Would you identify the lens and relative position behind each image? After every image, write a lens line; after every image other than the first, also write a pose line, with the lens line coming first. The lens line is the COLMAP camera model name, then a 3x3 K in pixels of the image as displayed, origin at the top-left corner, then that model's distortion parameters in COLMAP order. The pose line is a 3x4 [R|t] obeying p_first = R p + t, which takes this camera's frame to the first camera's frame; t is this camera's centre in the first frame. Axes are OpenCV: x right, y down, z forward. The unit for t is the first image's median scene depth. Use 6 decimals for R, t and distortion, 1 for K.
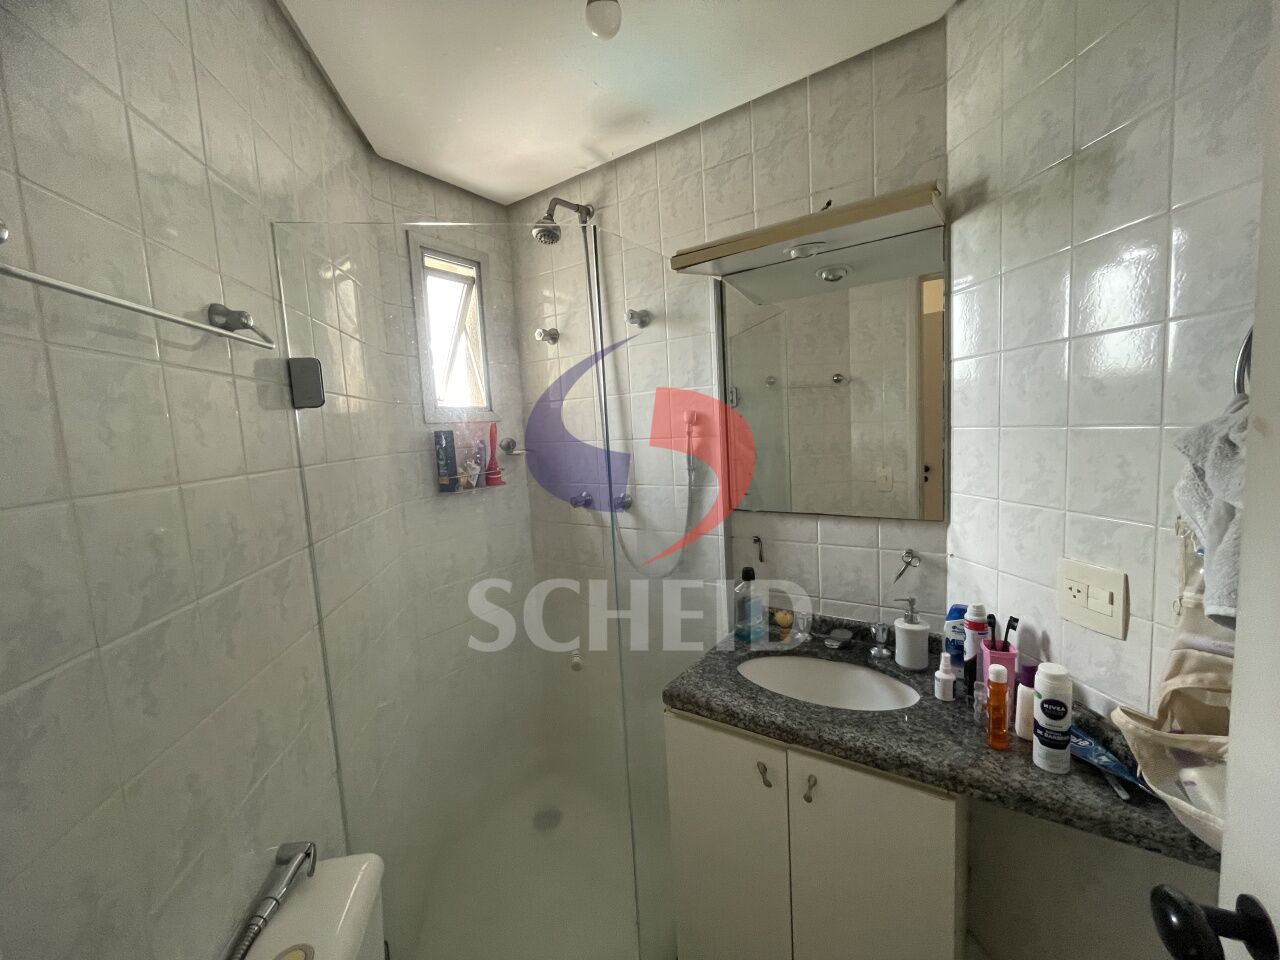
lens RADIAL K [[518.5, 0, 644.0], [0, 518.5, 478.6], [0, 0, 1]] dist [-0.000223, -0.000309]
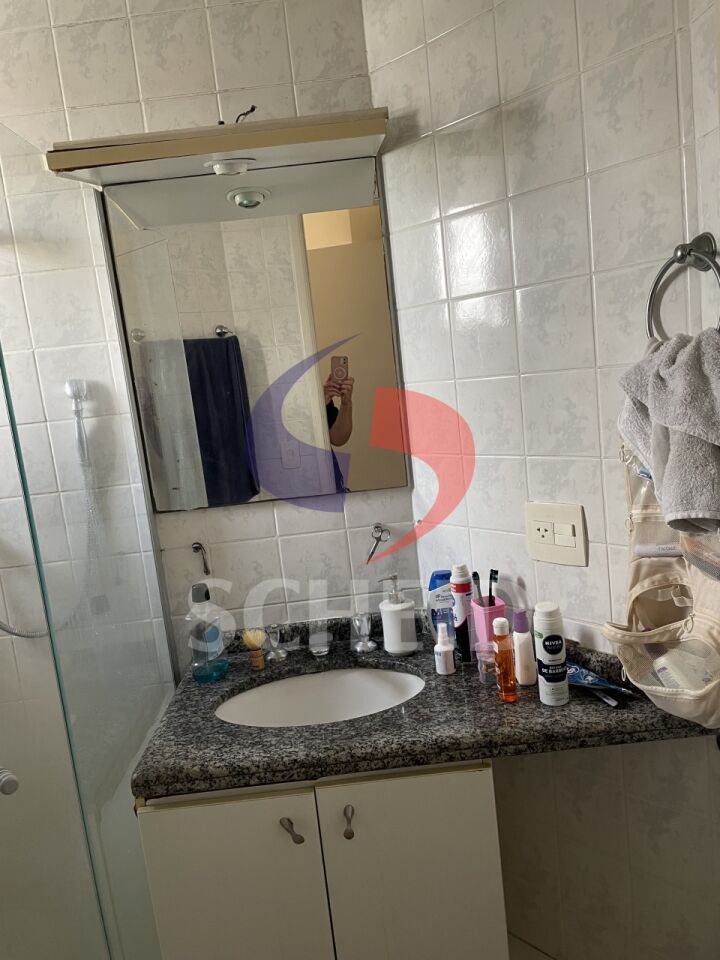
lens RADIAL K [[715.6, 0, 358.9], [0, 715.6, 471.5], [0, 0, 1]] dist [0.105264, -0.130513]
pose [[0.816978, -0.122189, 0.563575, -0.236628], [0.122173, 0.991784, 0.037922, -0.002042], [-0.563578, 0.037872, 0.825194, 0.005237]]
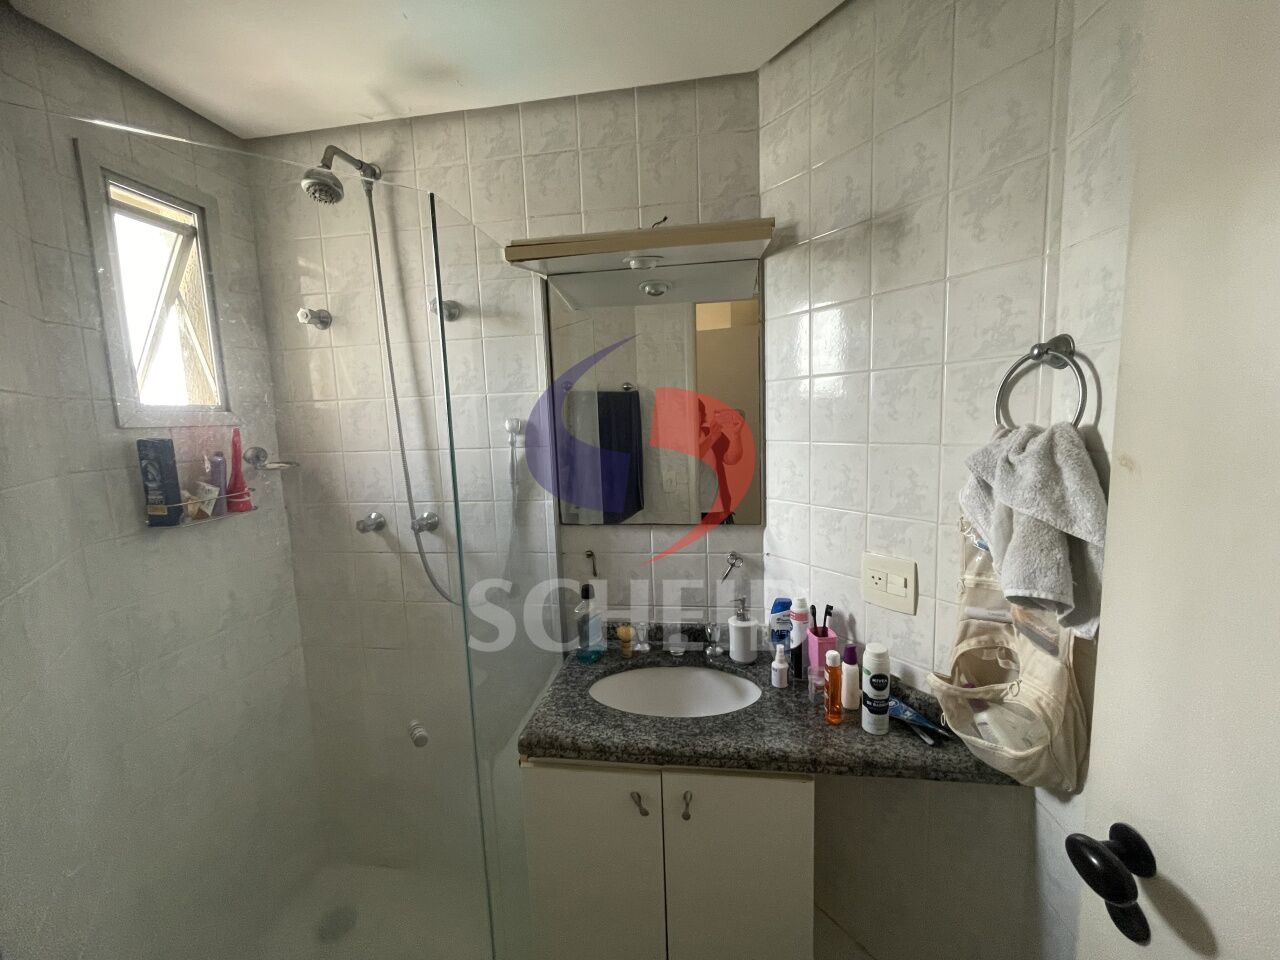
lens RADIAL K [[518.5, 0, 644.0], [0, 518.5, 478.6], [0, 0, 1]] dist [-0.000223, -0.000309]
pose [[0.897239, -0.030809, 0.440469, -0.160634], [0.030760, 0.999500, 0.007253, -0.037624], [-0.440473, 0.007041, 0.897738, 0.126399]]
